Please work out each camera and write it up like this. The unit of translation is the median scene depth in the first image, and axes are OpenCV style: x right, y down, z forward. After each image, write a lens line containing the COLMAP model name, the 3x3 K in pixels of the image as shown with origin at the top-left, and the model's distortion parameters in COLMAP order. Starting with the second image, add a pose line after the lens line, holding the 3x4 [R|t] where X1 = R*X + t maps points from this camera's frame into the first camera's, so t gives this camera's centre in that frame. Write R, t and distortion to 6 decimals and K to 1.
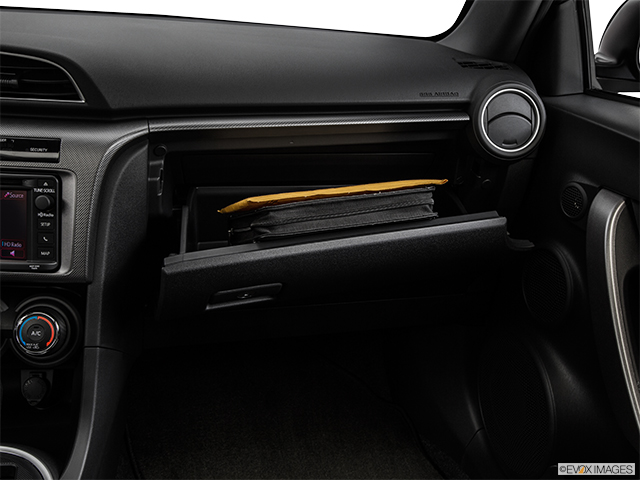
lens RADIAL K [[738.8, 0, 318.7], [0, 738.8, 243.9], [0, 0, 1]] dist [0.026142, 0.000000]
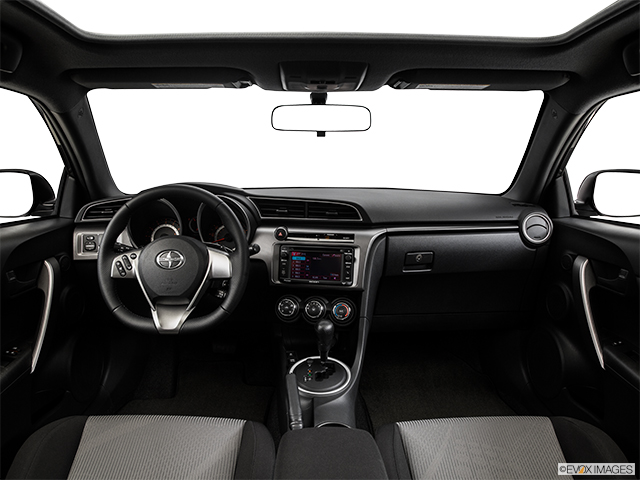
lens RADIAL K [[478.7, 0, 316.6], [0, 478.7, 242.9], [0, 0, 1]] dist [-0.111353, 0.042658]
pose [[0.979021, -0.005969, -0.203671, -0.132514], [-0.030166, 0.984310, -0.173851, 0.176114], [0.201513, 0.176348, 0.963480, -0.608271]]
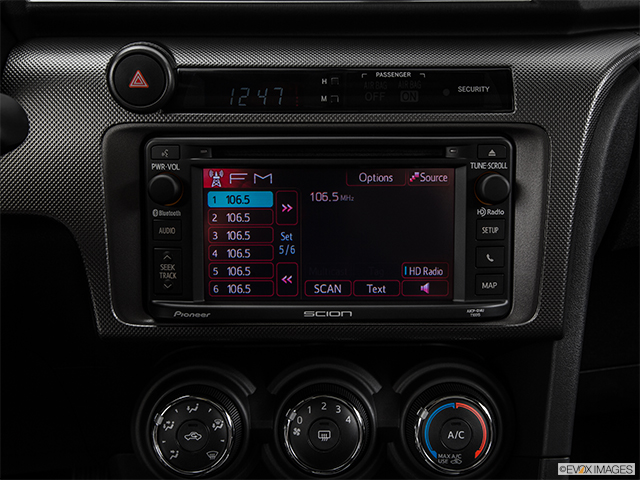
lens RADIAL K [[842.4, 0, 321.3], [0, 842.4, 236.5], [0, 0, 1]] dist [0.030637, 0.000000]
pose [[0.998806, -0.040742, -0.026943, -0.454341], [0.040118, 0.998923, -0.023300, -0.012306], [0.027863, 0.022191, 0.999365, 0.383623]]
